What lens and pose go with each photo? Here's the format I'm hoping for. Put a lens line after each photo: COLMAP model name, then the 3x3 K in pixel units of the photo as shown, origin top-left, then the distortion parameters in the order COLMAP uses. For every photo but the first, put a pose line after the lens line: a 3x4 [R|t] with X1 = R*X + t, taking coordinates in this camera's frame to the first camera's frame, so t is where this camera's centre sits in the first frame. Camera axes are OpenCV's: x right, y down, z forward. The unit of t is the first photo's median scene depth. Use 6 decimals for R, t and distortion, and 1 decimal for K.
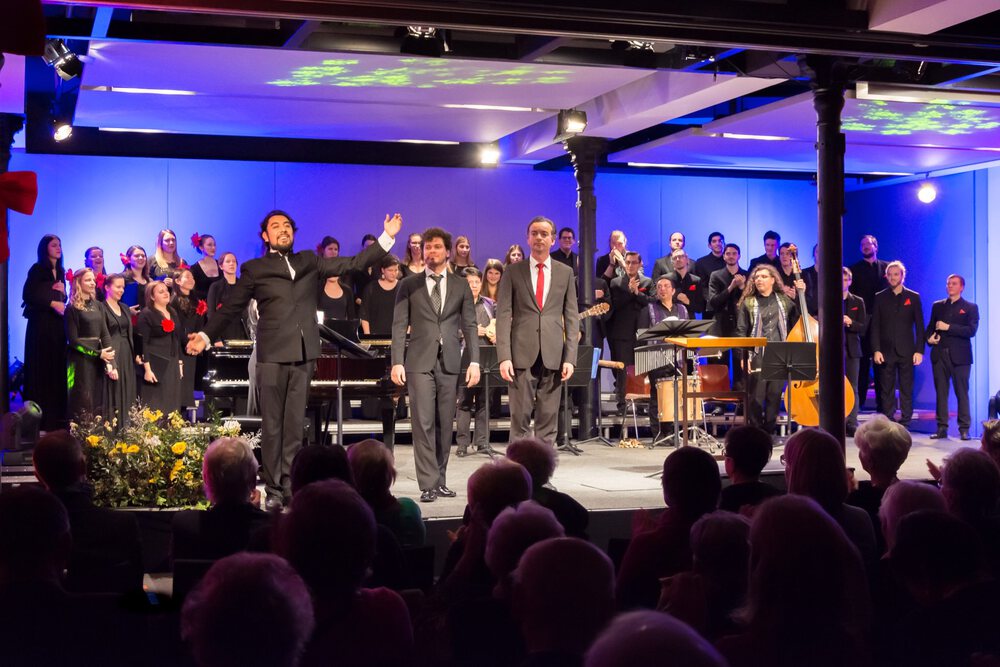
lens RADIAL K [[1394.4, 0, 500.1], [0, 1394.4, 333.0], [0, 0, 1]] dist [0.041653, 0.000000]
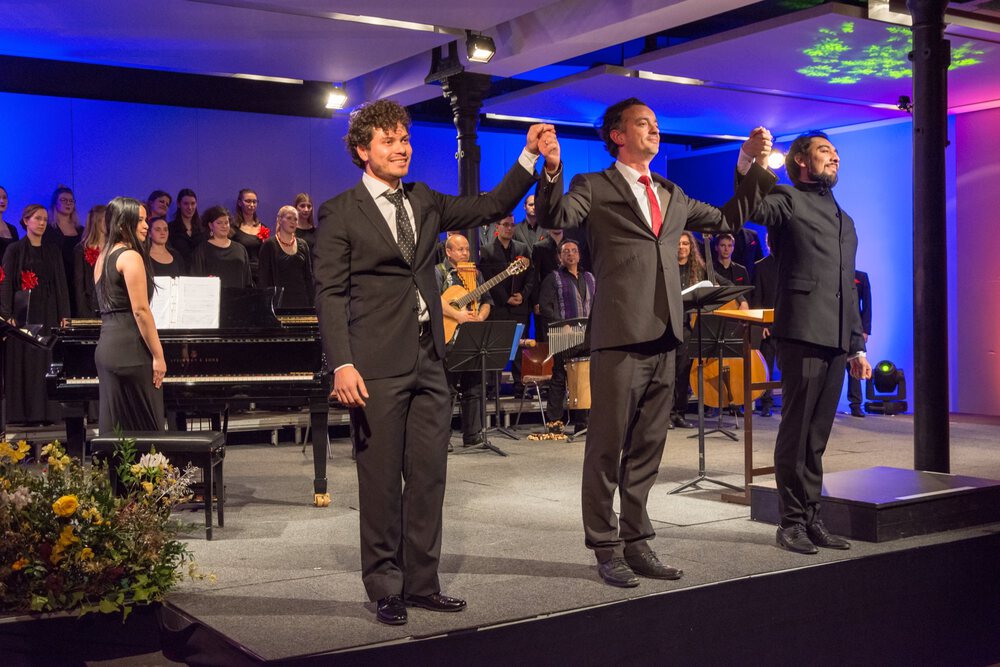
lens RADIAL K [[1199.1, 0, 499.3], [0, 1199.1, 334.6], [0, 0, 1]] dist [0.026503, 0.000000]
pose [[0.967135, -0.013955, 0.253879, -0.116684], [0.008276, 0.999691, 0.023420, 0.000662], [-0.254128, -0.020549, 0.966952, 0.304372]]
